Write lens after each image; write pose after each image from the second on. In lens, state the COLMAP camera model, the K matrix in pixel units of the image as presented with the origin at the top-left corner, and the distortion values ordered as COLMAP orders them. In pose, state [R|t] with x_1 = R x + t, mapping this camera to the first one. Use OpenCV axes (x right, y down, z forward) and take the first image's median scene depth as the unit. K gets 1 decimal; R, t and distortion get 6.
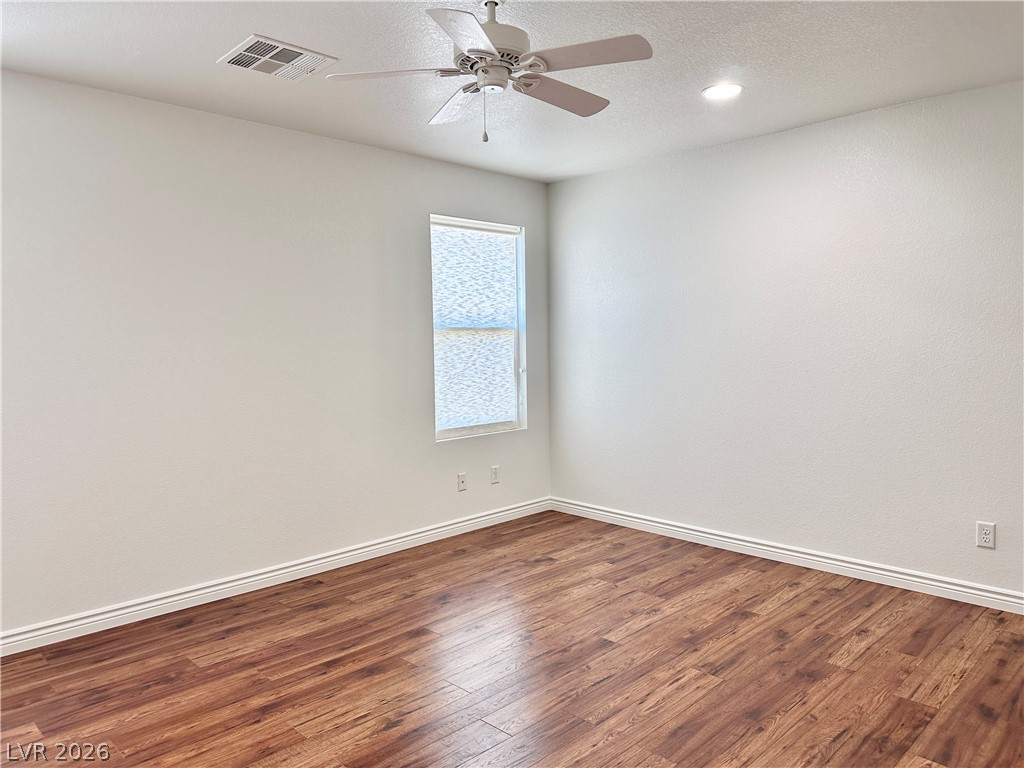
lens RADIAL K [[728.0, 0, 512.2], [0, 728.0, 377.6], [0, 0, 1]] dist [0.048012, -0.059622]
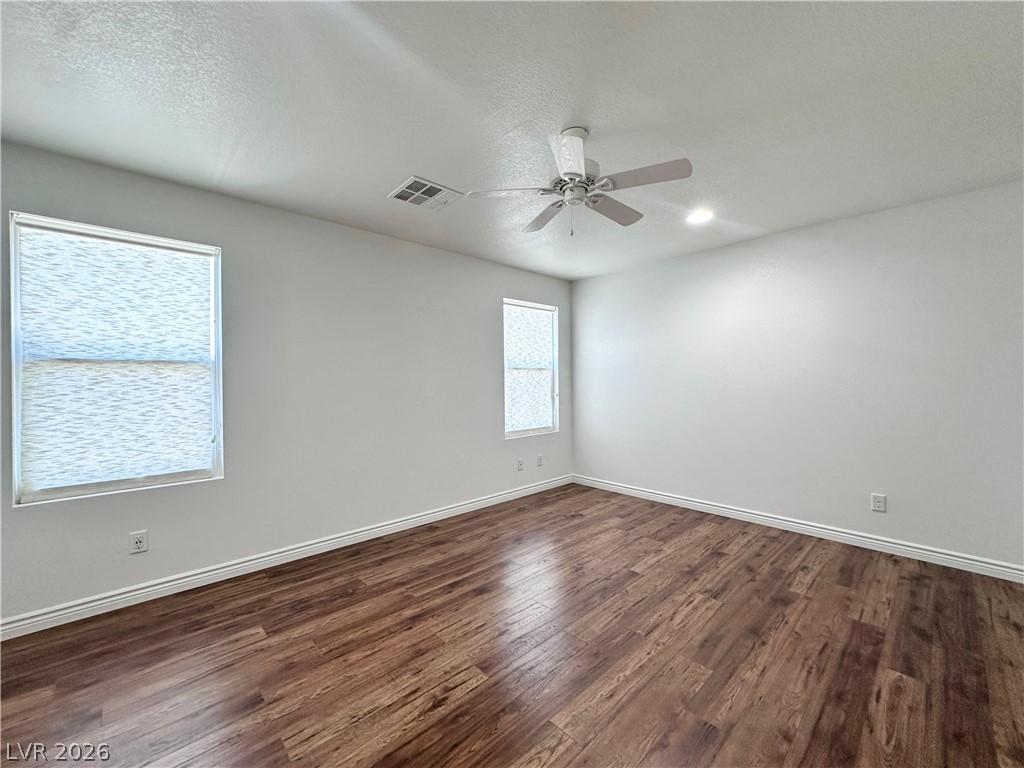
lens RADIAL K [[413.8, 0, 508.2], [0, 413.8, 382.0], [0, 0, 1]] dist [-0.002522, 0.000709]
pose [[0.999445, 0.003949, -0.033066, -0.104507], [-0.005646, 0.998664, -0.051372, 0.015111], [0.032819, 0.051531, 0.998132, 0.129091]]
